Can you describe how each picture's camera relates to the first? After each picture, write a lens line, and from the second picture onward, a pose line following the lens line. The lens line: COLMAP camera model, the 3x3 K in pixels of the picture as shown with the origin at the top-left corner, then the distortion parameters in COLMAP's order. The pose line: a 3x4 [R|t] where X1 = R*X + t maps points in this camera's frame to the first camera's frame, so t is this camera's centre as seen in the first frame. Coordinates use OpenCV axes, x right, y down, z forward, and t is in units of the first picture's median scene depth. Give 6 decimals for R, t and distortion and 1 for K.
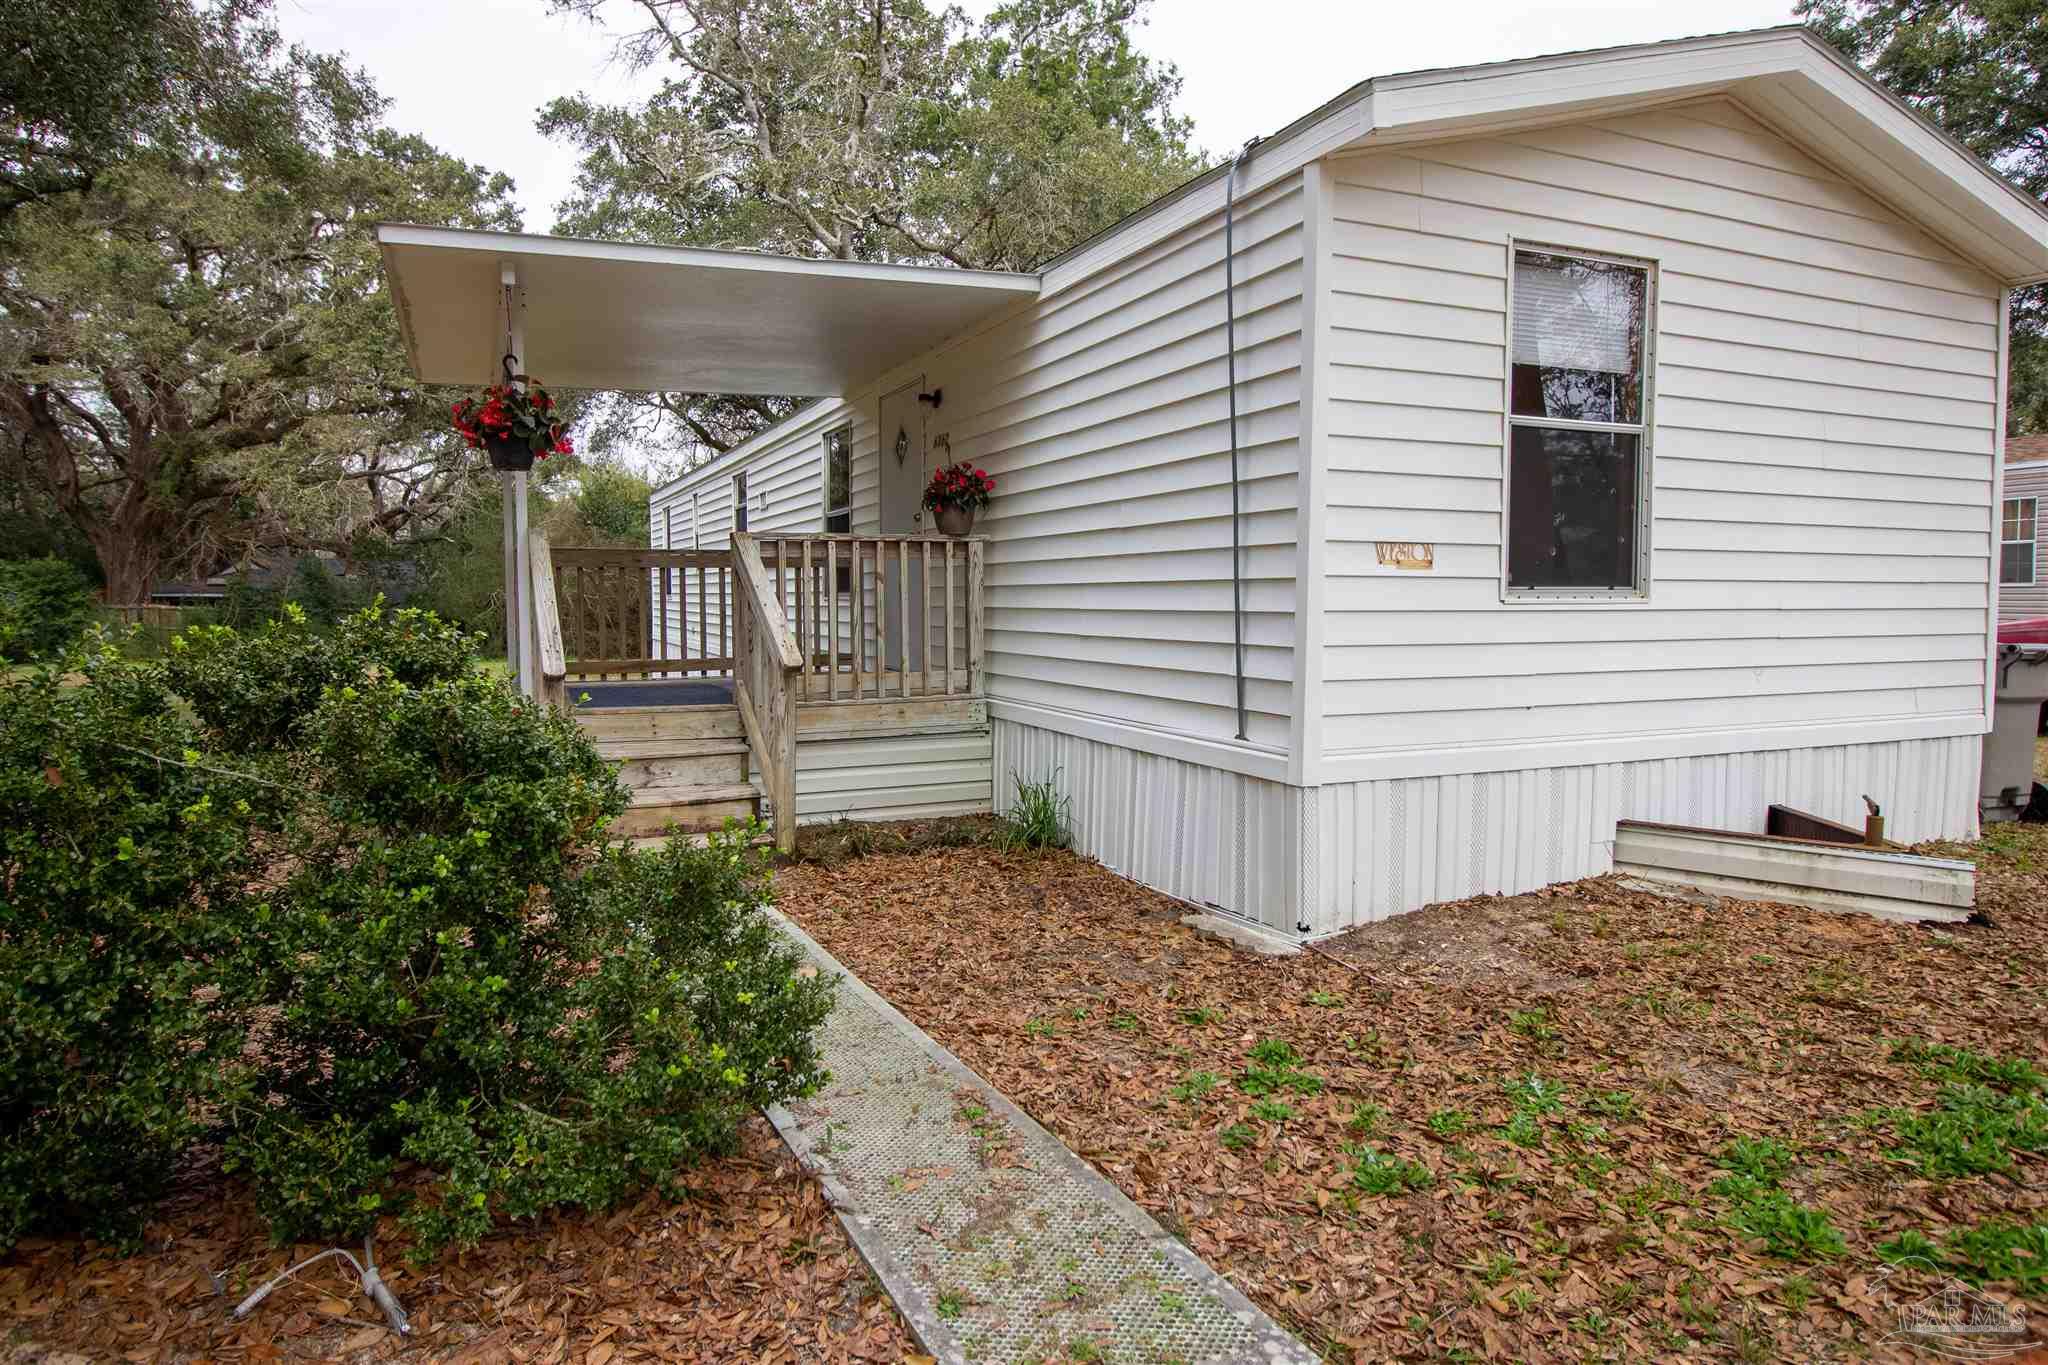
lens RADIAL K [[1199.1, 0, 1021.4], [0, 1199.1, 656.8], [0, 0, 1]] dist [0.007690, -0.013275]
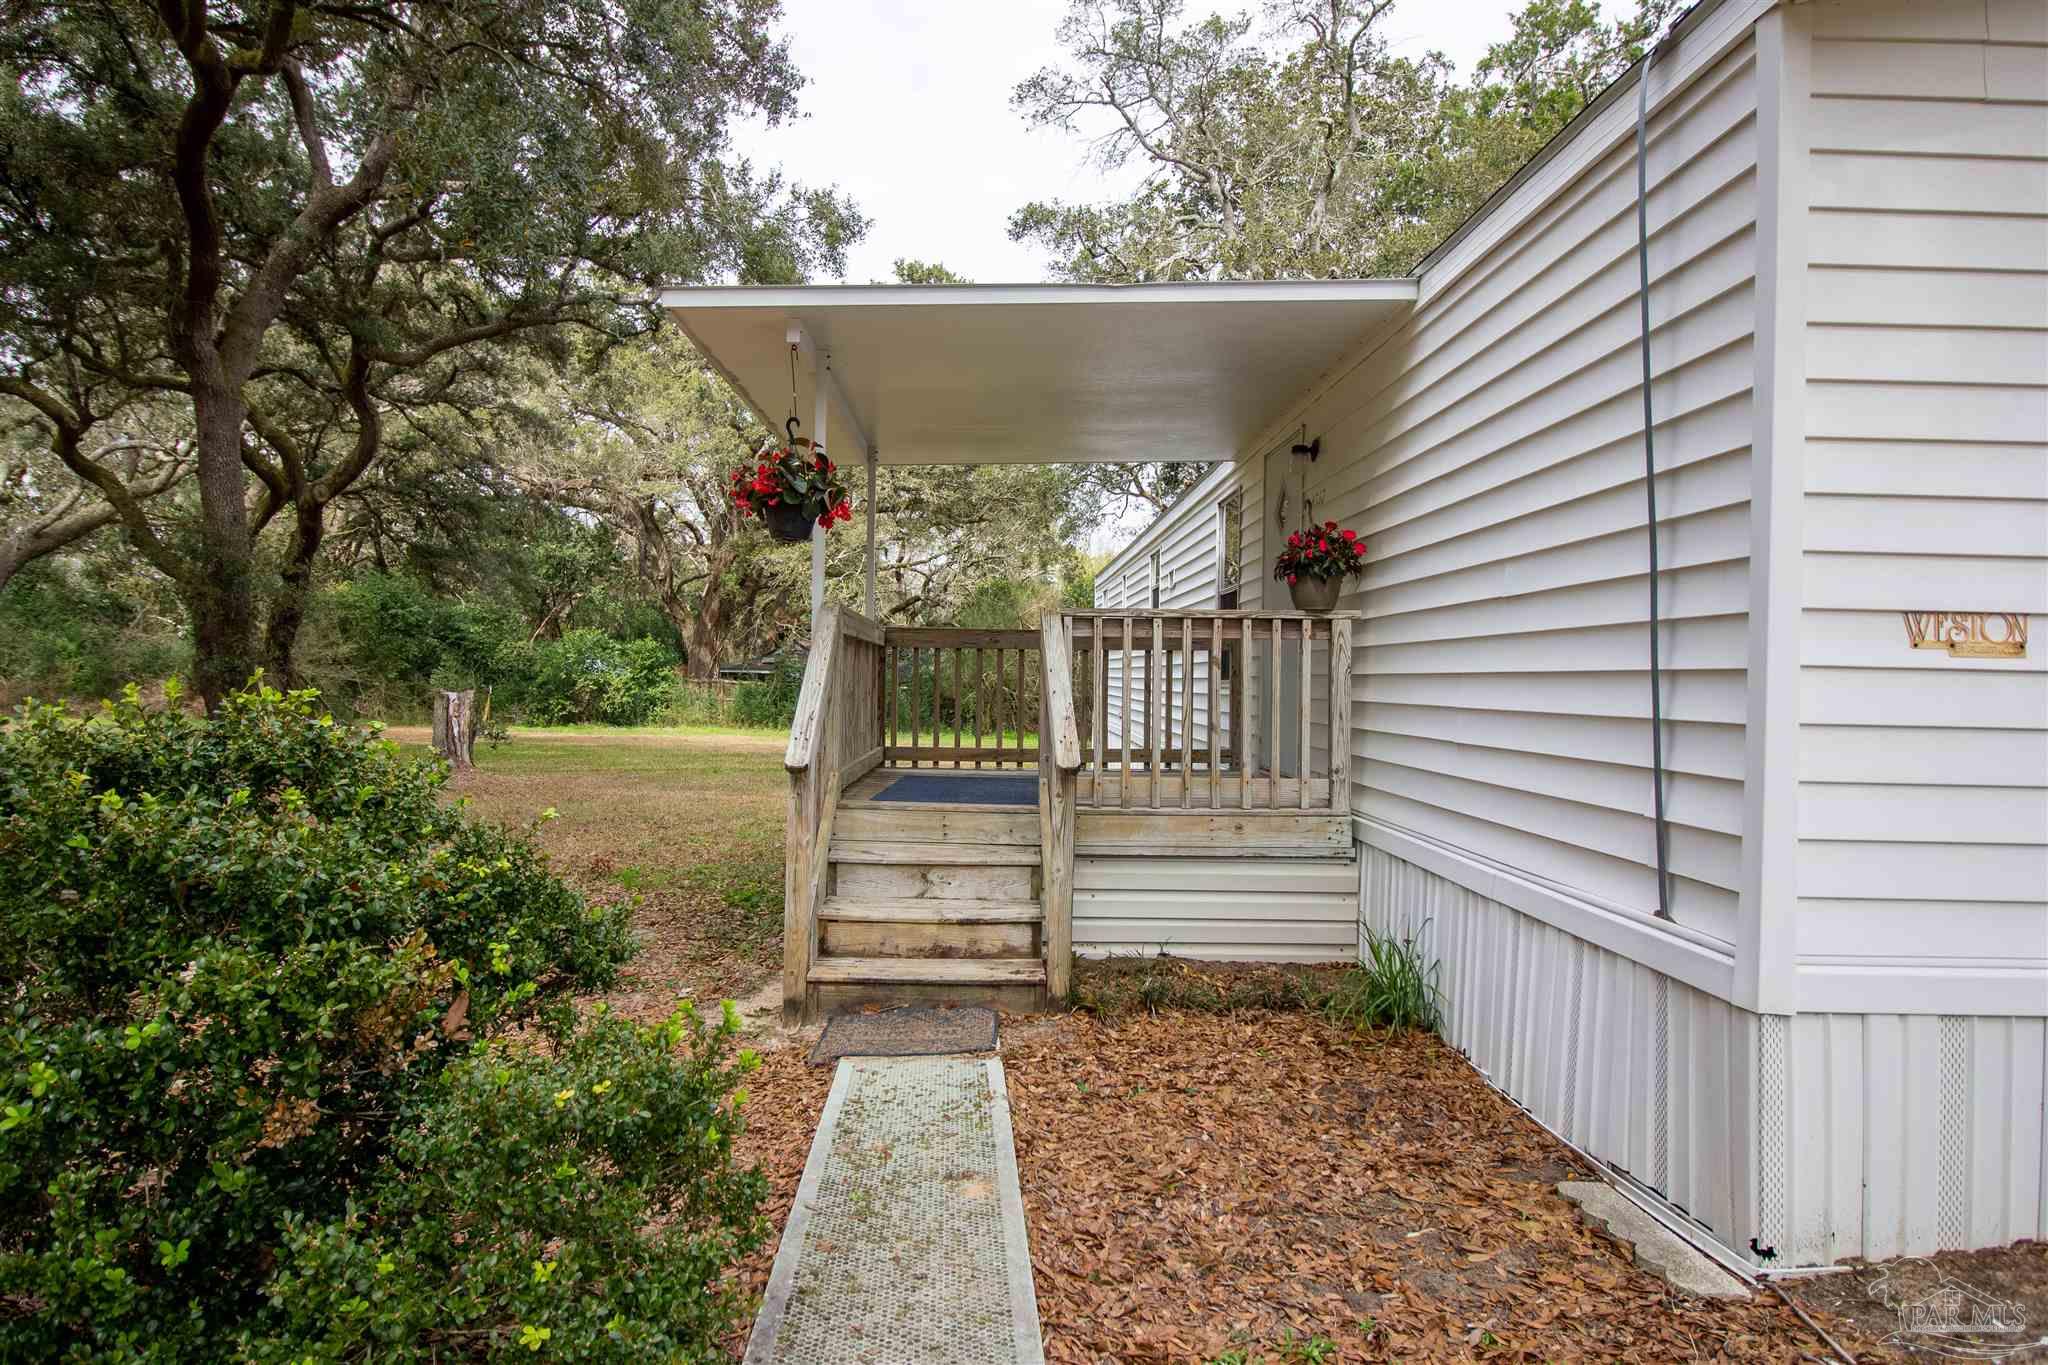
lens RADIAL K [[1199.1, 0, 1021.4], [0, 1199.1, 656.8], [0, 0, 1]] dist [0.007690, -0.013275]
pose [[0.917727, 0.011168, -0.397054, 0.092677], [-0.039568, 0.997203, -0.063407, -0.012810], [0.395235, 0.073901, 0.915602, 0.201031]]
